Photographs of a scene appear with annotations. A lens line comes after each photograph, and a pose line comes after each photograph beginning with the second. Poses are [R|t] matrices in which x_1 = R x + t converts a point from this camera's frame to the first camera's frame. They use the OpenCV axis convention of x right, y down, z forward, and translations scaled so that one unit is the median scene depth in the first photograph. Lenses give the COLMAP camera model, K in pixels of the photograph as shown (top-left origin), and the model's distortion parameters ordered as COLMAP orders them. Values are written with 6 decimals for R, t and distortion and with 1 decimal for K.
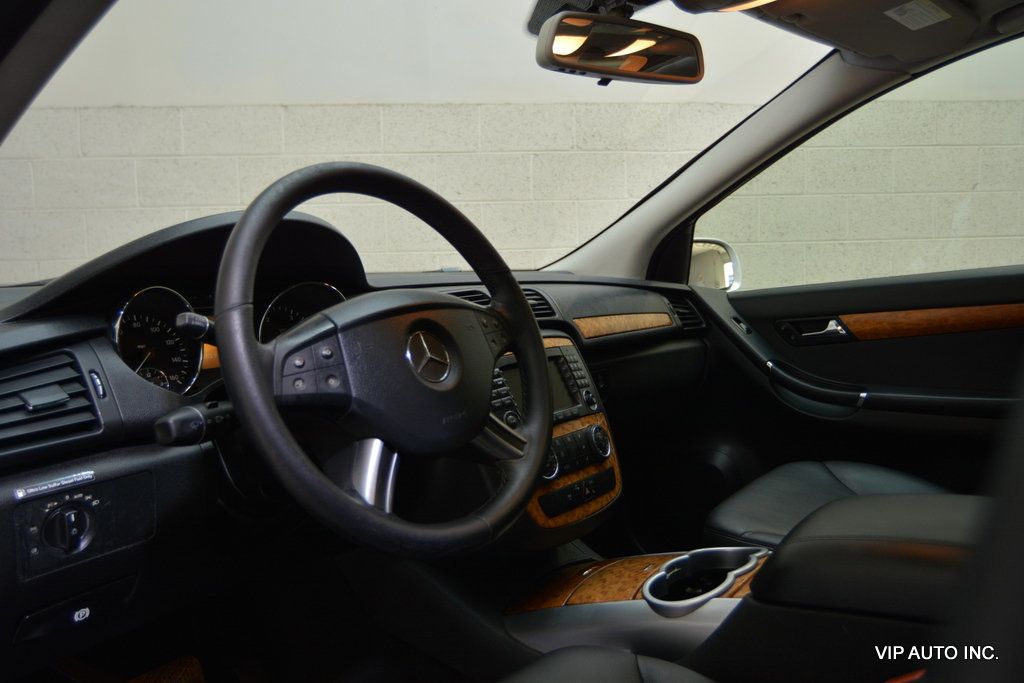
lens RADIAL K [[784.2, 0, 512.5], [0, 784.2, 338.6], [0, 0, 1]] dist [-0.013708, 0.015186]
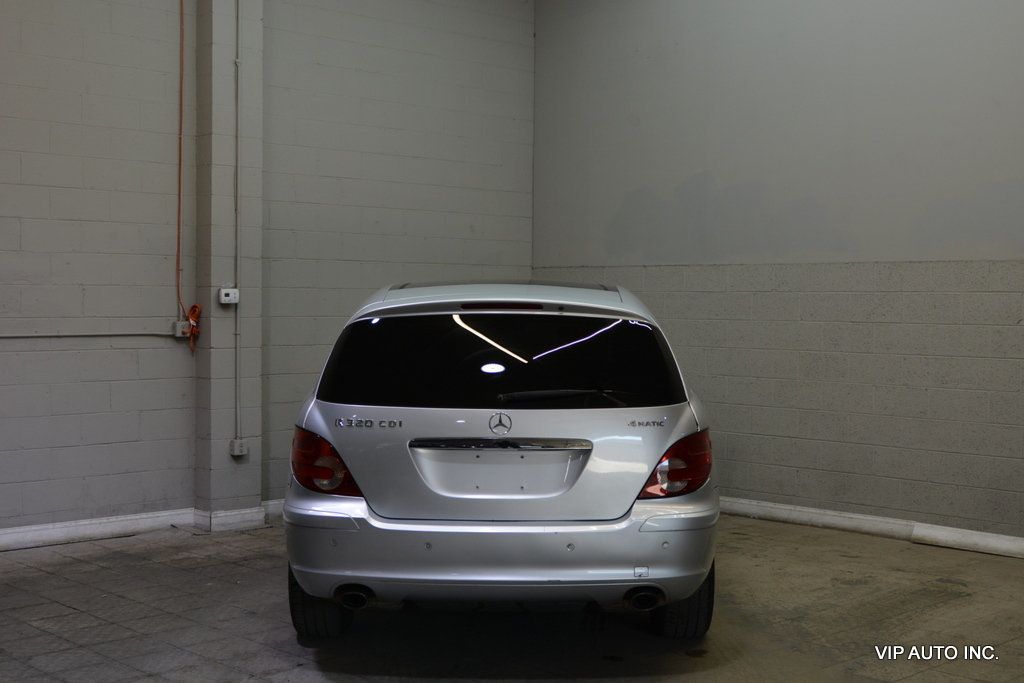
lens RADIAL K [[1403.1, 0, 511.7], [0, 1403.1, 342.8], [0, 0, 1]] dist [0.013949, 0.000000]
pose [[0.623066, 0.054475, -0.780270, 1.988642], [-0.102051, 0.994706, -0.012045, -0.039940], [0.775483, 0.087132, 0.625327, -1.231149]]
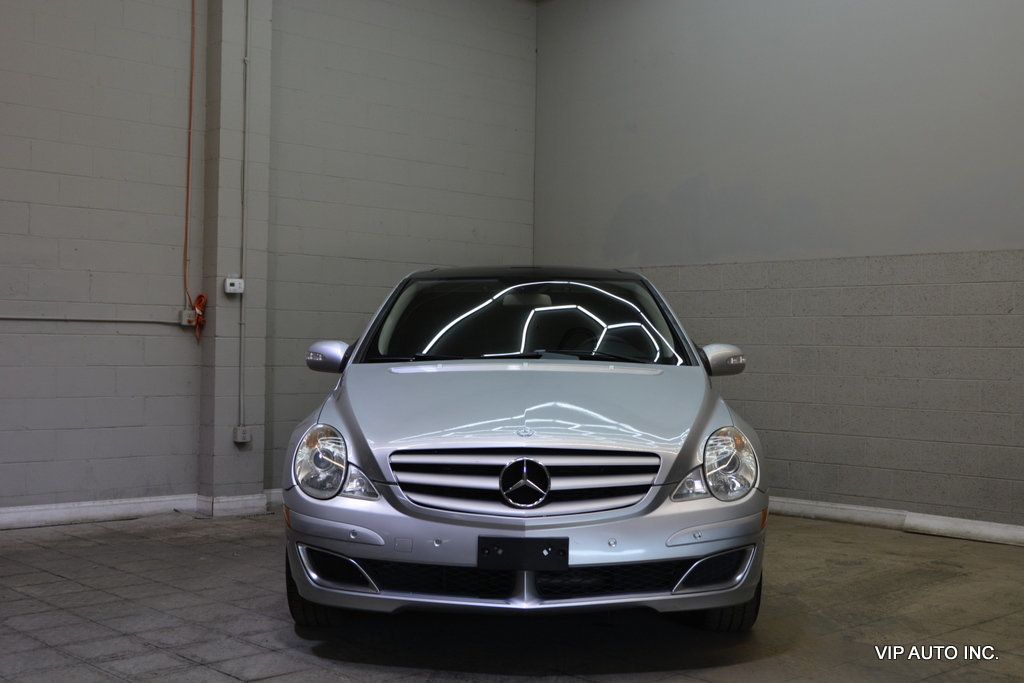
lens RADIAL K [[1280.6, 0, 508.8], [0, 1280.6, 339.1], [0, 0, 1]] dist [0.001581, 0.000000]
pose [[0.613750, 0.027520, -0.789020, 1.865877], [-0.109123, 0.992757, -0.050257, 0.065112], [0.781922, 0.116946, 0.612308, -1.083209]]
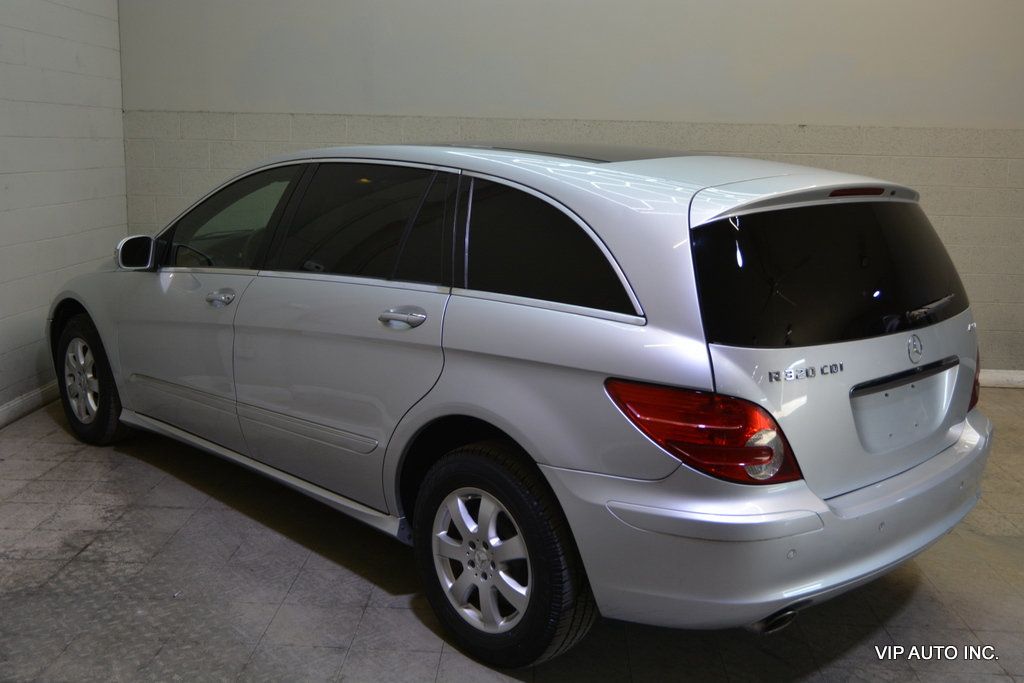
lens RADIAL K [[1028.2, 0, 513.8], [0, 1028.2, 340.9], [0, 0, 1]] dist [-0.015053, 0.000000]
pose [[0.989697, 0.072105, -0.123695, 0.480477], [-0.061030, 0.993970, 0.091101, -0.032183], [0.129518, -0.082613, 0.988130, -1.148854]]
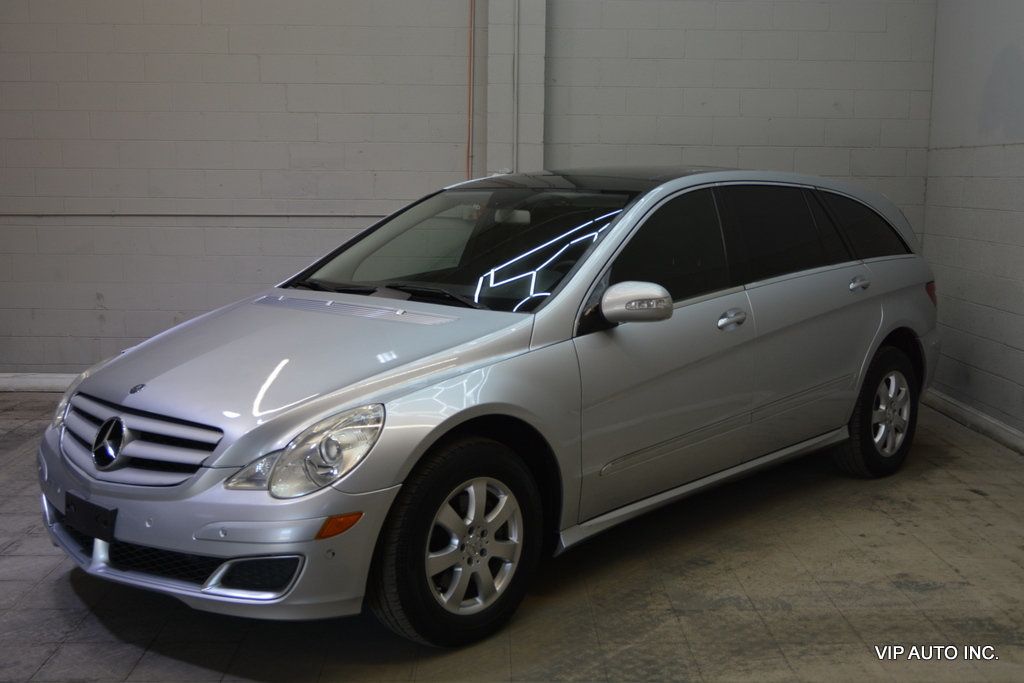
lens RADIAL K [[1176.0, 0, 509.3], [0, 1176.0, 339.9], [0, 0, 1]] dist [0.005475, 0.000000]
pose [[-0.077903, 0.160626, -0.983936, 1.921294], [-0.108663, 0.979688, 0.168536, -0.193433], [0.991021, 0.120047, -0.058866, 0.213643]]
